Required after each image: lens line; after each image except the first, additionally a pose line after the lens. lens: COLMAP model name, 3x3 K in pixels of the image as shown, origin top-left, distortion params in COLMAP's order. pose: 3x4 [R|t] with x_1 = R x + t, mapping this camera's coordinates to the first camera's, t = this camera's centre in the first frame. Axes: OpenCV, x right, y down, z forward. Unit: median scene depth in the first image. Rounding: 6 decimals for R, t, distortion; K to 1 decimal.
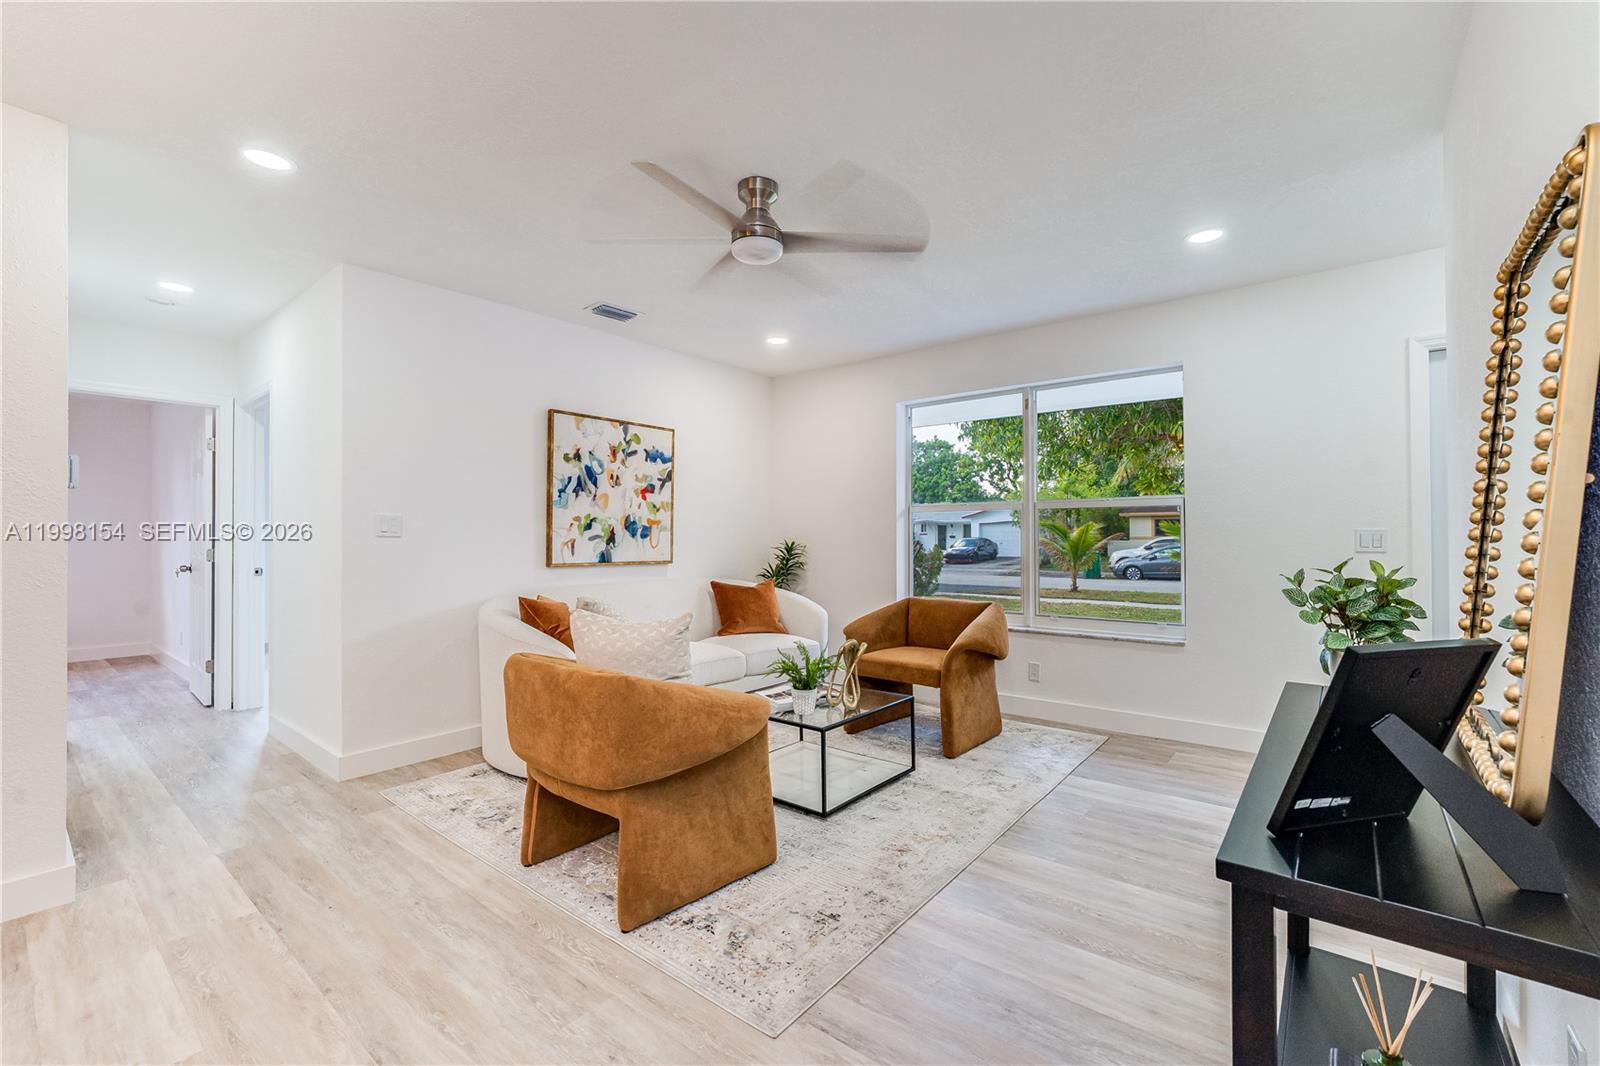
lens RADIAL K [[676.6, 0, 805.6], [0, 676.6, 531.4], [0, 0, 1]] dist [0.002341, 0.000141]
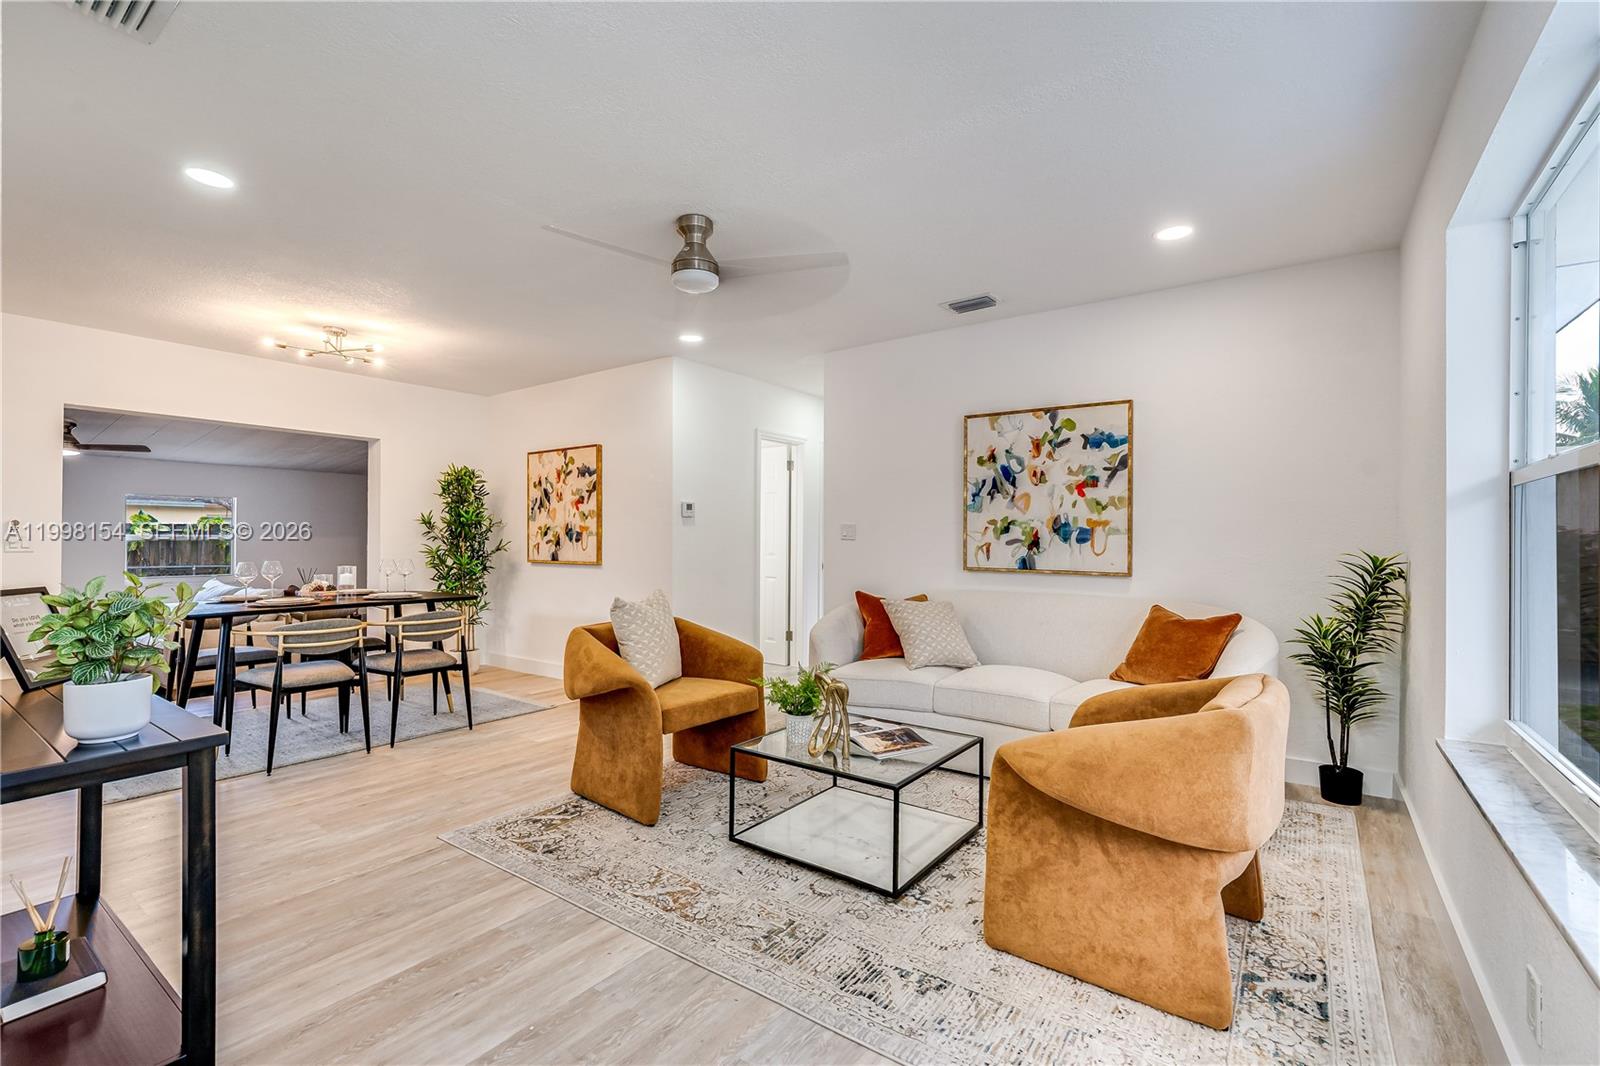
lens RADIAL K [[702.6, 0, 801.6], [0, 702.6, 529.3], [0, 0, 1]] dist [-0.000444, 0.000827]
pose [[0.044828, -0.009949, -0.998945, 0.621813], [0.003386, 0.999946, -0.009807, 0.000515], [0.998989, -0.002943, 0.044859, 0.649948]]
